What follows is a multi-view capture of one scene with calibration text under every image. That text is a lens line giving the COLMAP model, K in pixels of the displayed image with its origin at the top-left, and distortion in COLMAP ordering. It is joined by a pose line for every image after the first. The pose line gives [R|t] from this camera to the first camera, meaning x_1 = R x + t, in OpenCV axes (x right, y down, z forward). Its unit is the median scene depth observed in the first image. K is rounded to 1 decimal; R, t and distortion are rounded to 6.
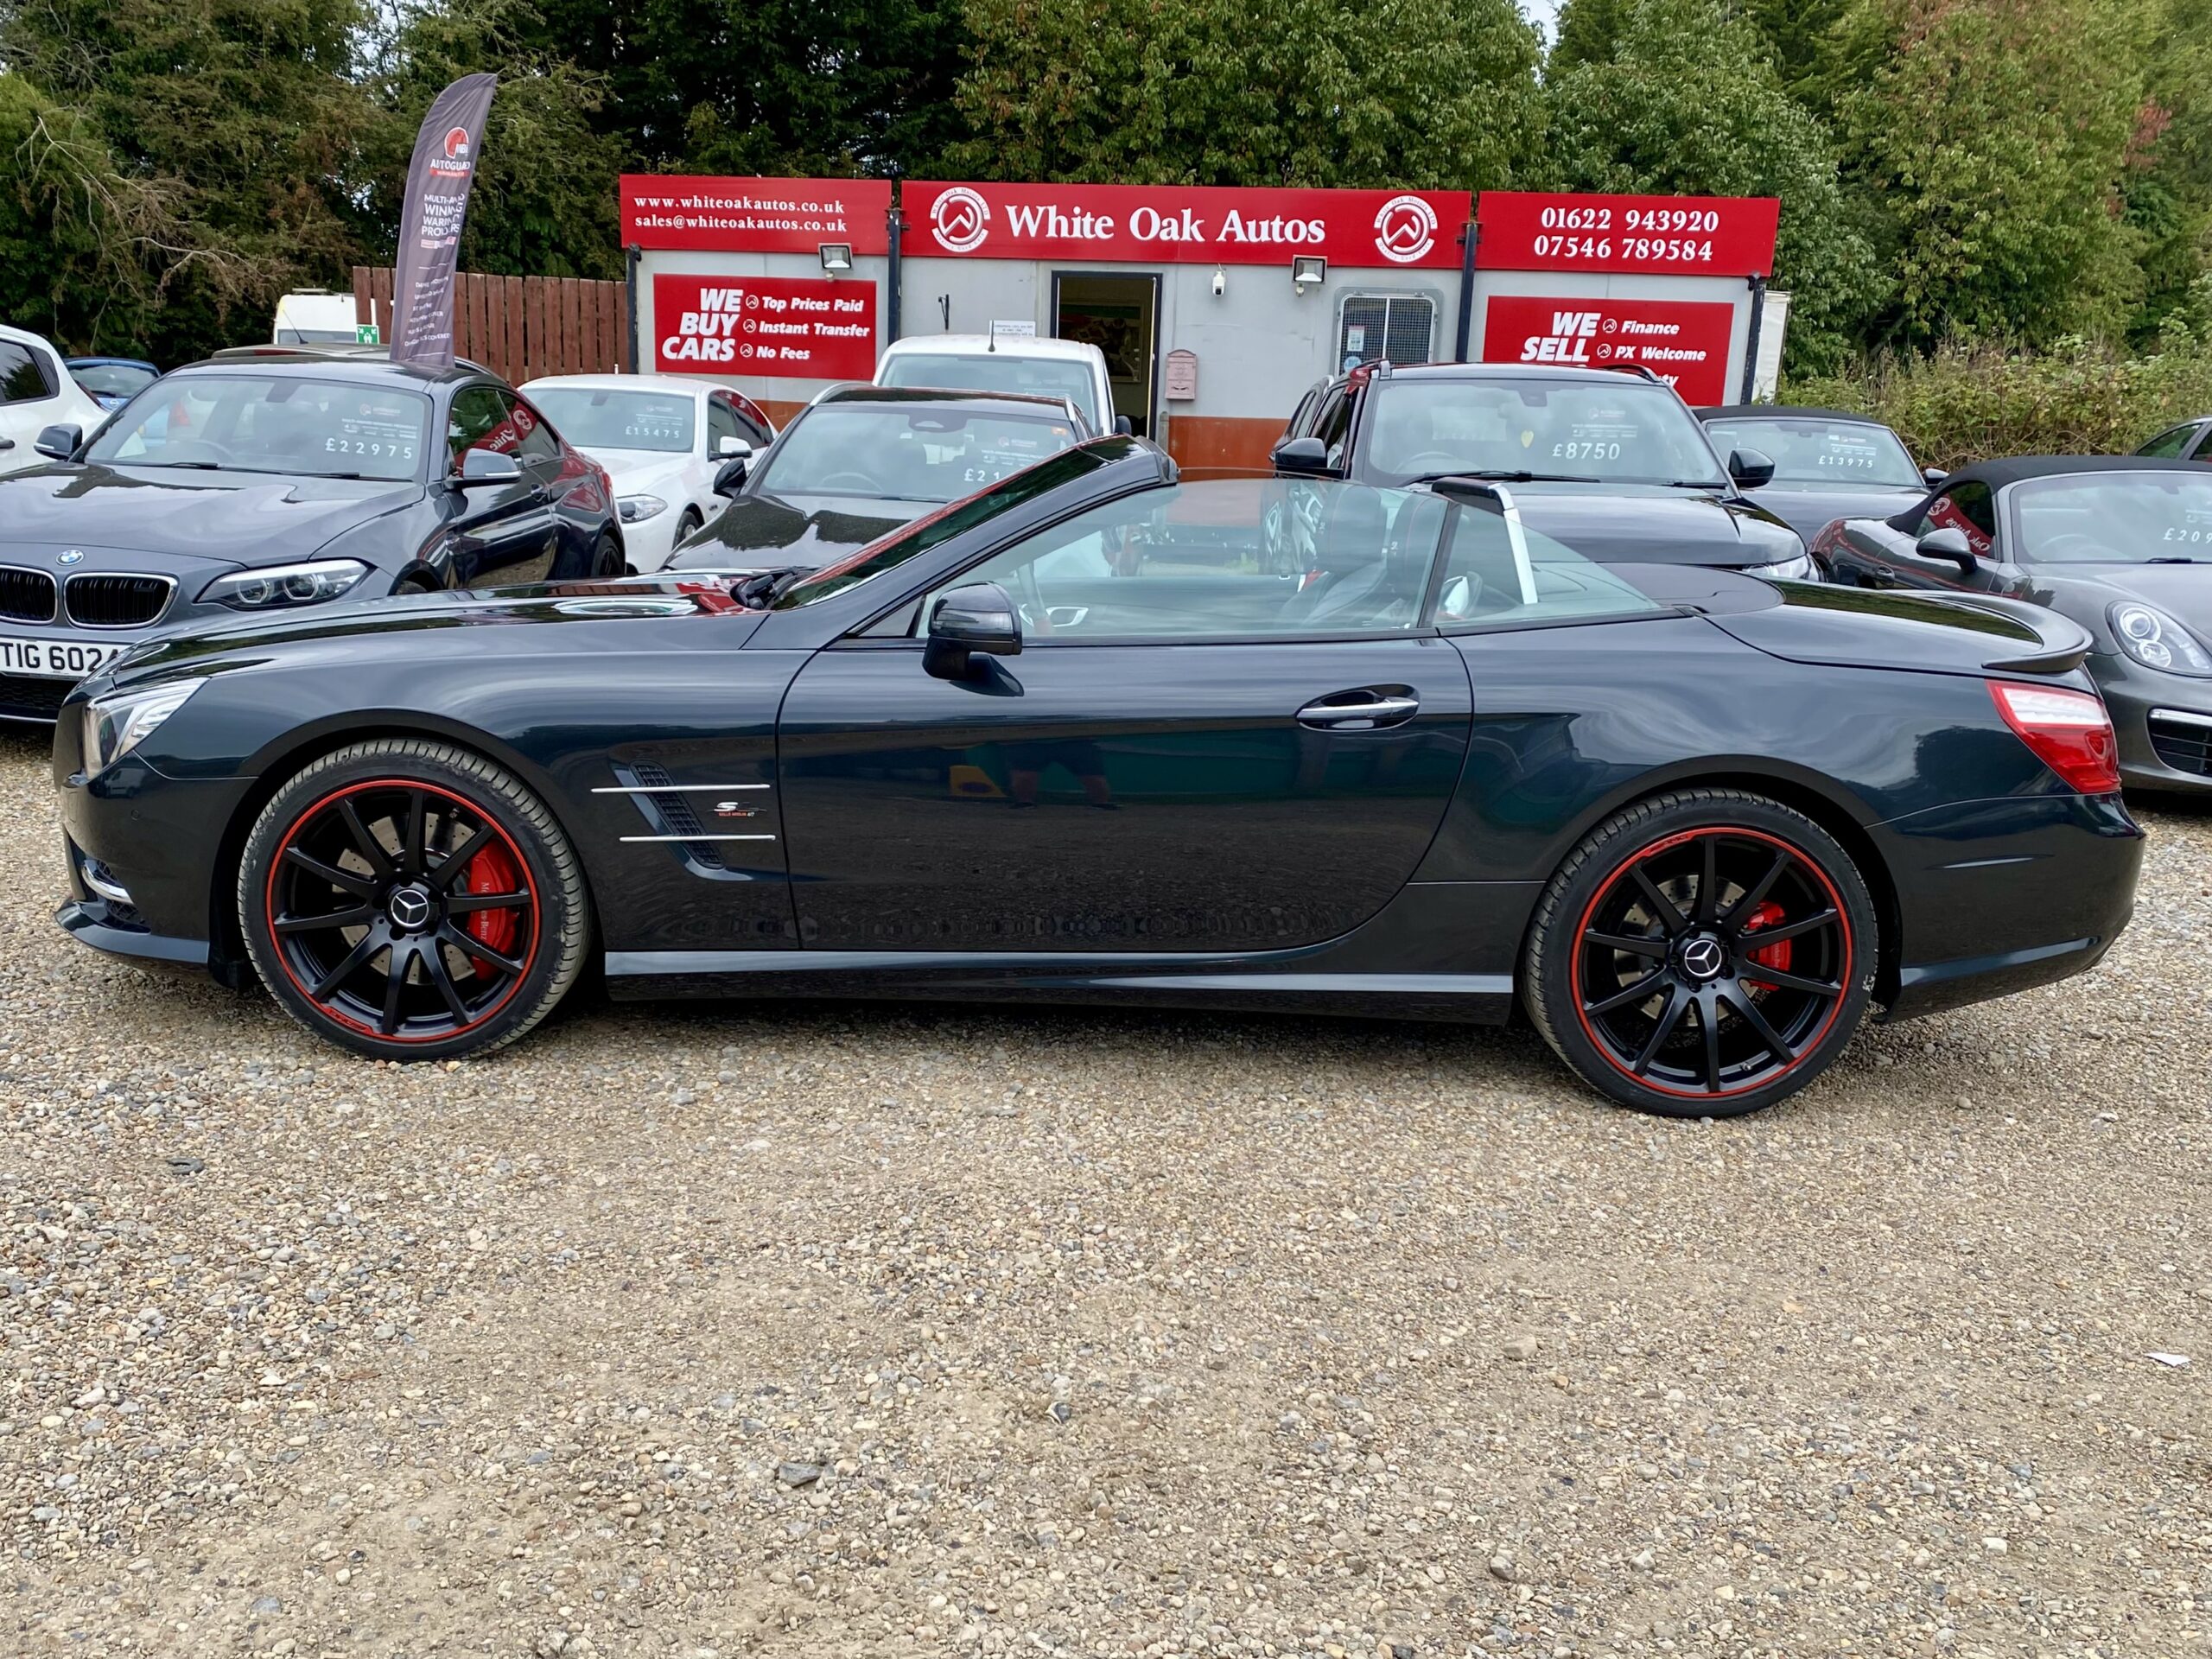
lens RADIAL K [[1946.4, 0, 1066.9], [0, 1946.4, 926.7], [0, 0, 1]] dist [0.011743, -0.005442]
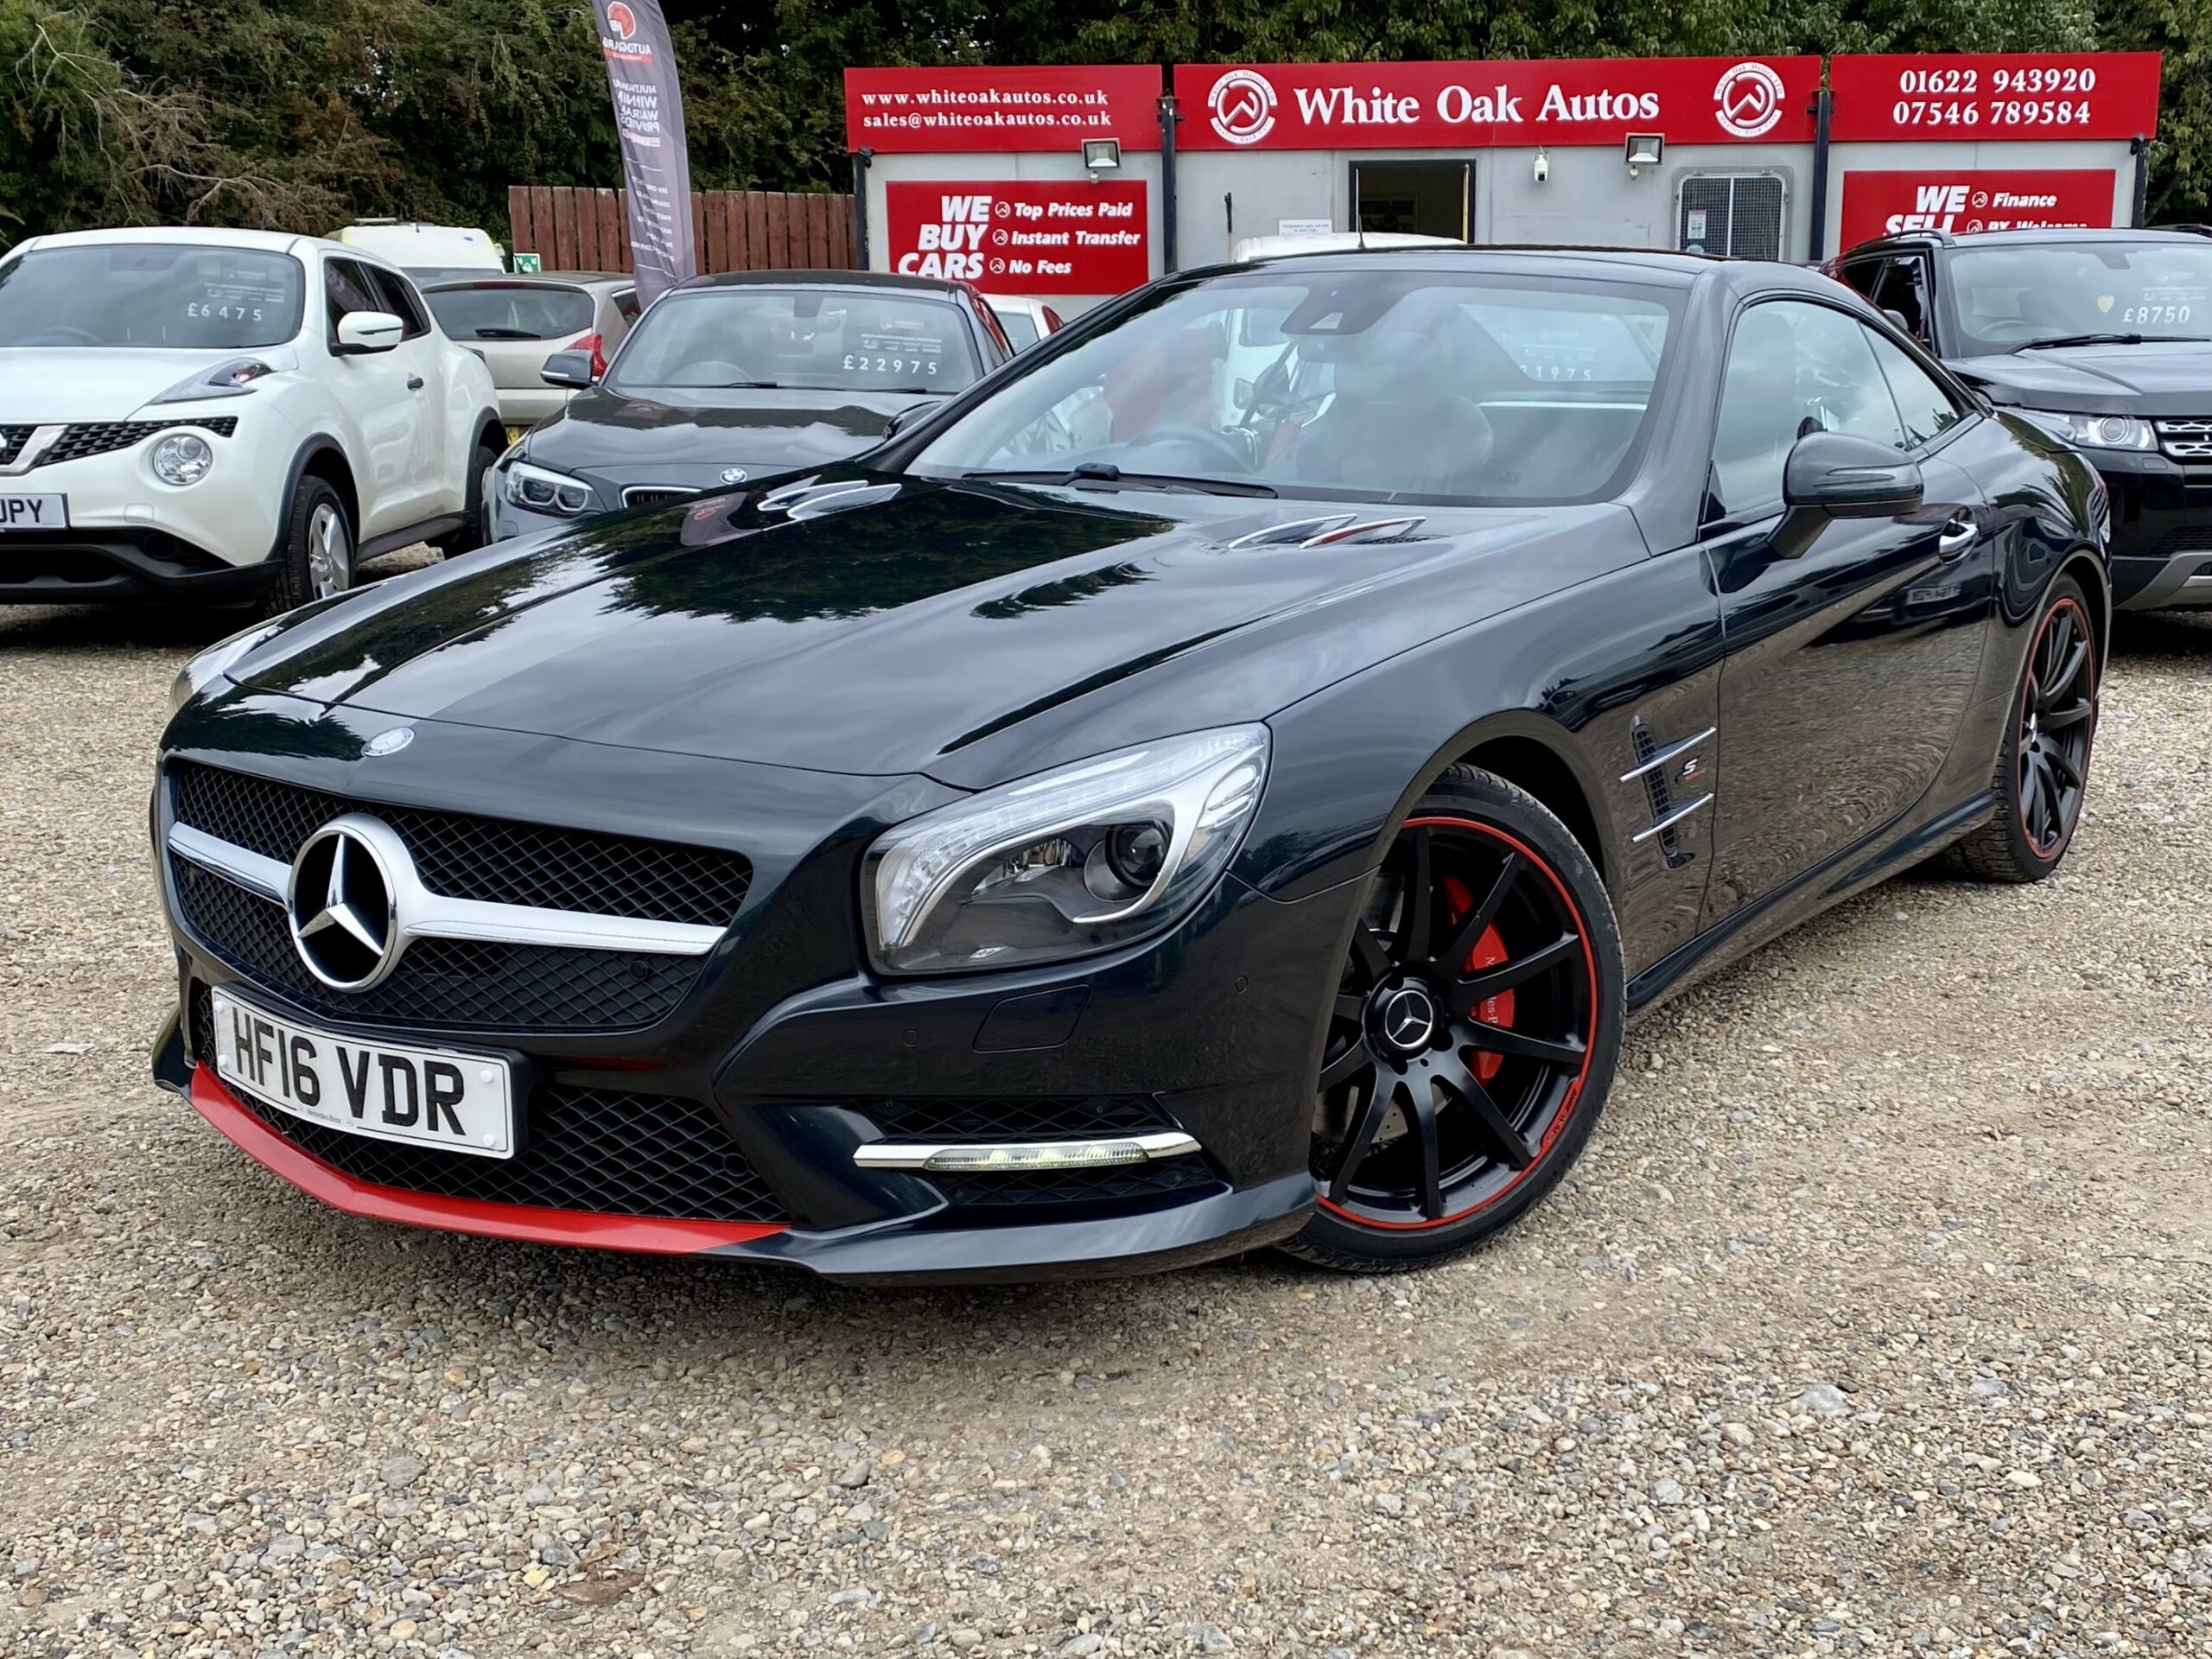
lens RADIAL K [[2380.4, 0, 1296.8], [0, 2380.4, 939.3], [0, 0, 1]] dist [0.046864, -0.095384]
pose [[0.996284, -0.056443, 0.065058, -0.122548], [0.057331, 0.998285, -0.011872, 0.025424], [-0.064276, 0.015557, 0.997811, -0.069339]]
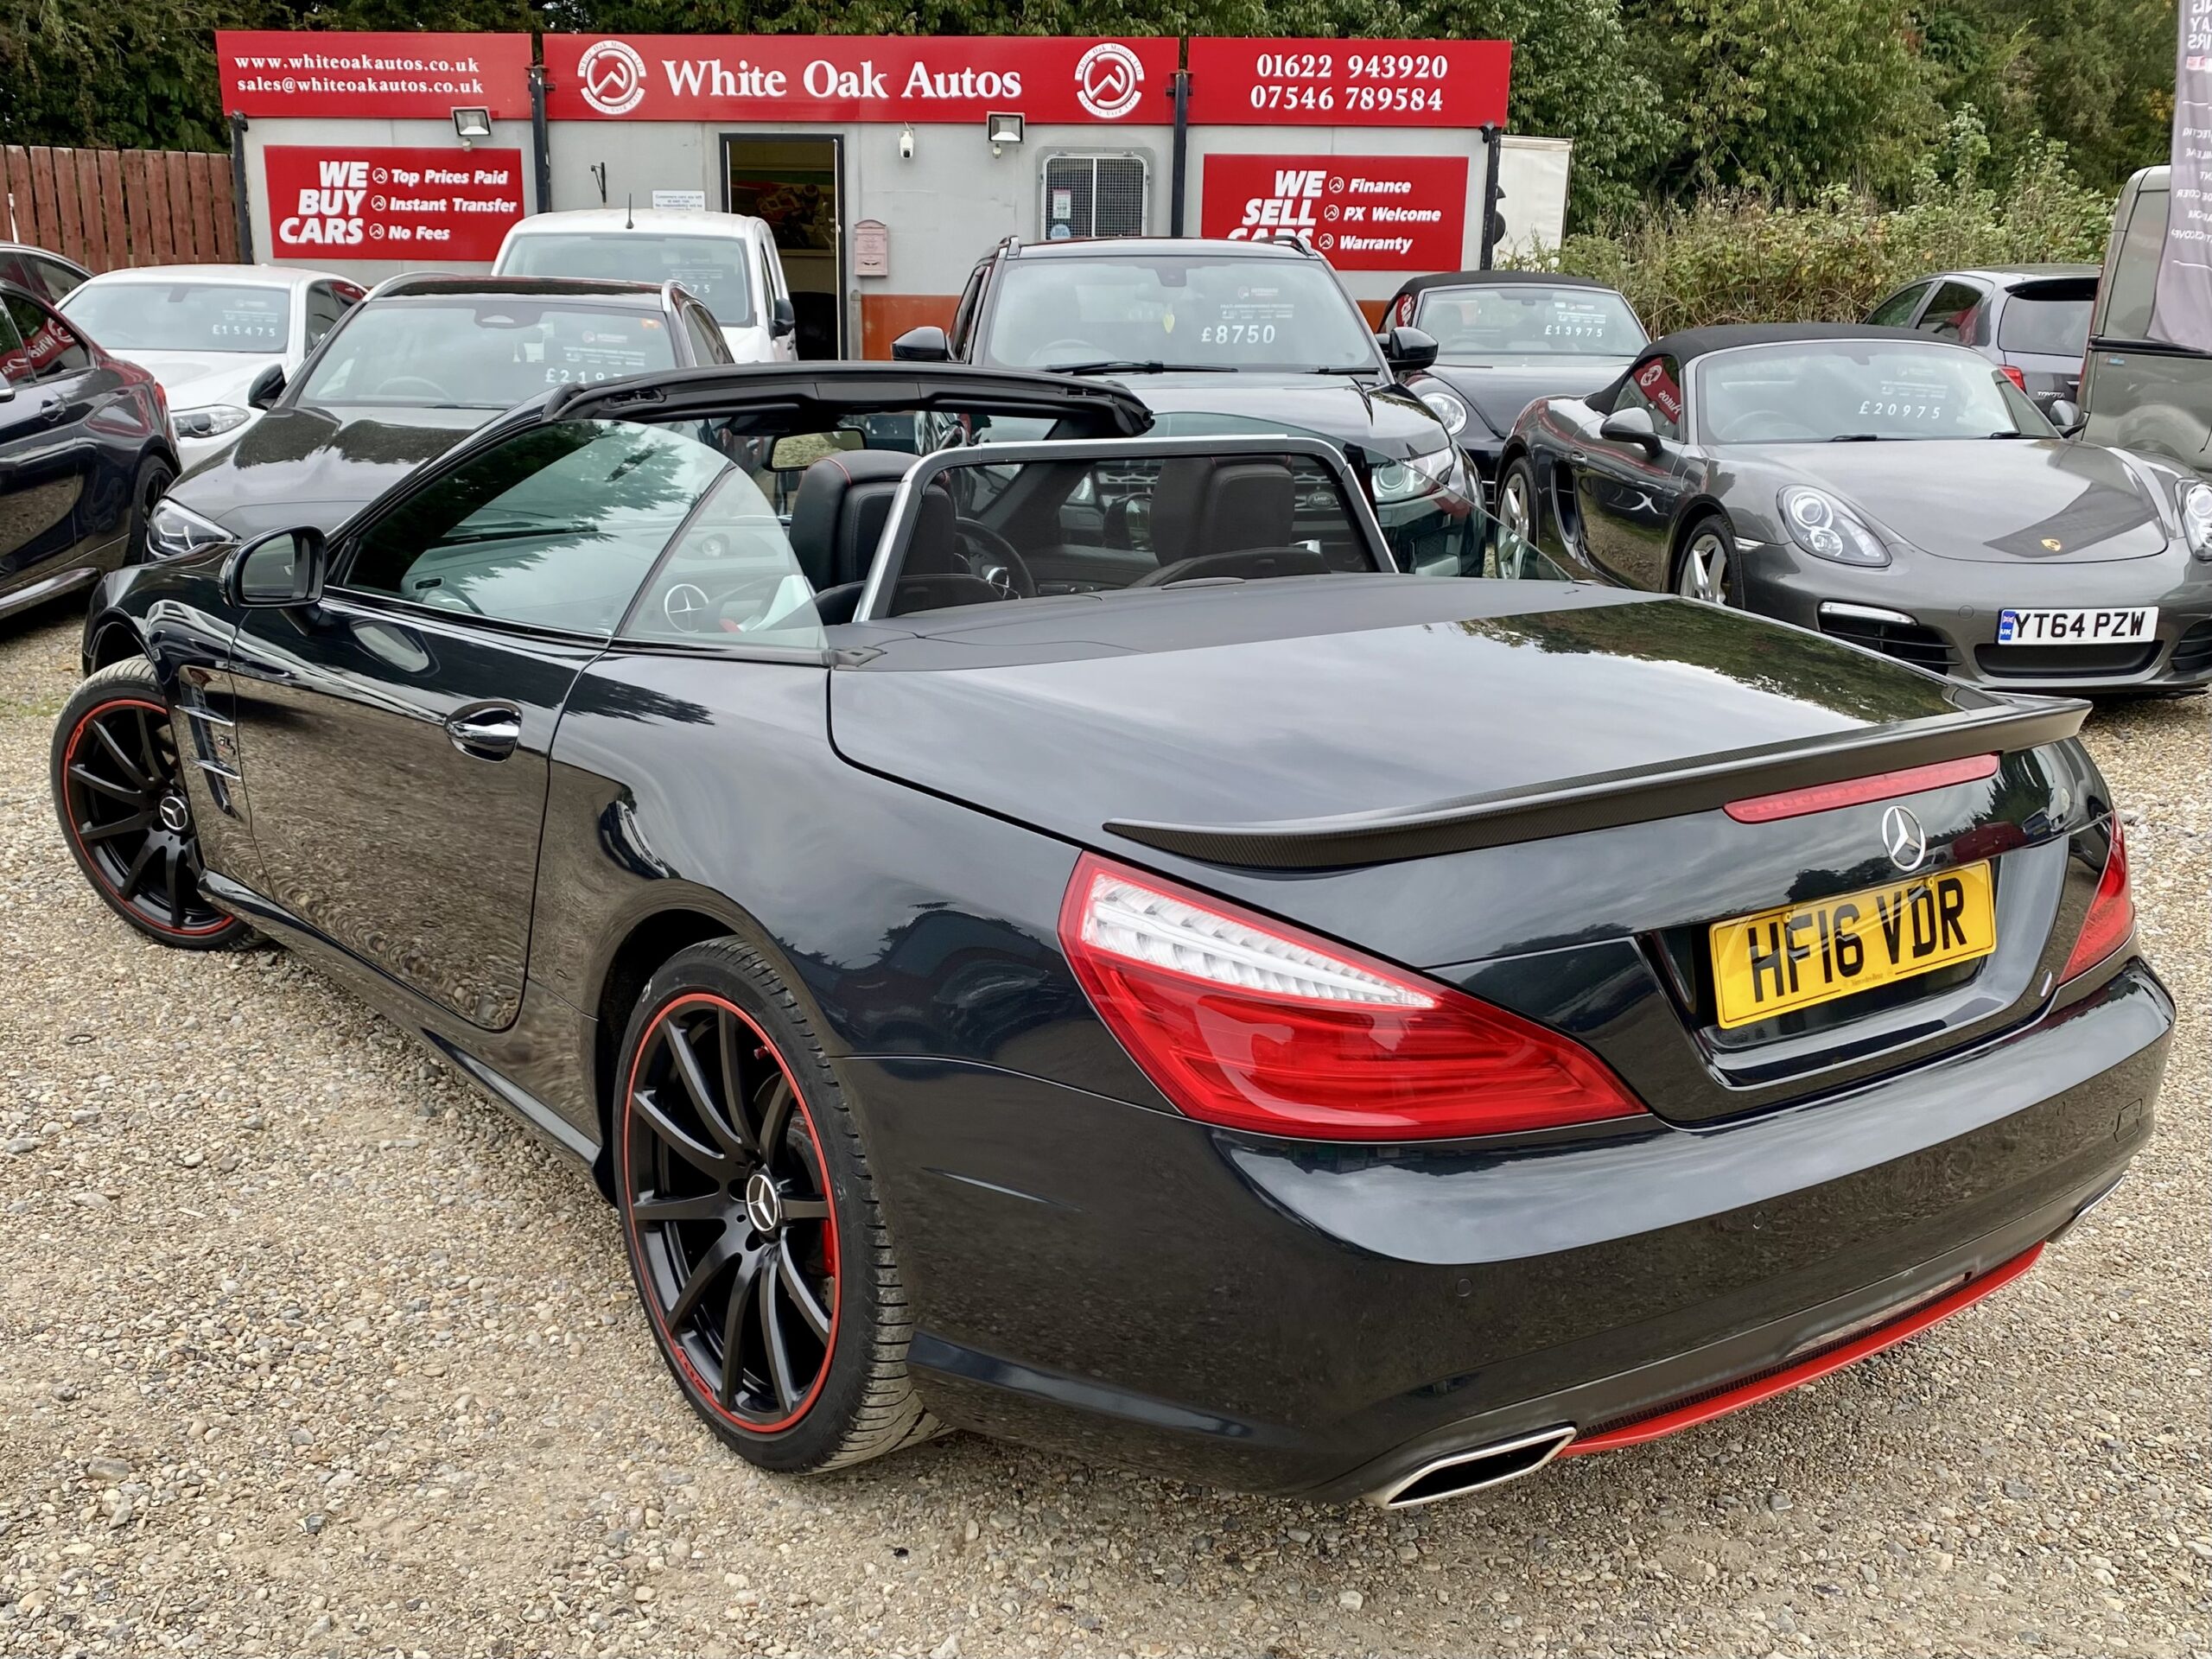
lens RADIAL K [[2132.2, 0, 1023.2], [0, 2132.2, 927.8], [0, 0, 1]] dist [0.001371, 0.016357]
pose [[0.995878, -0.047034, 0.077550, 0.038213], [0.044244, 0.998324, 0.037313, -0.004988], [-0.079175, -0.033728, 0.996290, 0.006349]]
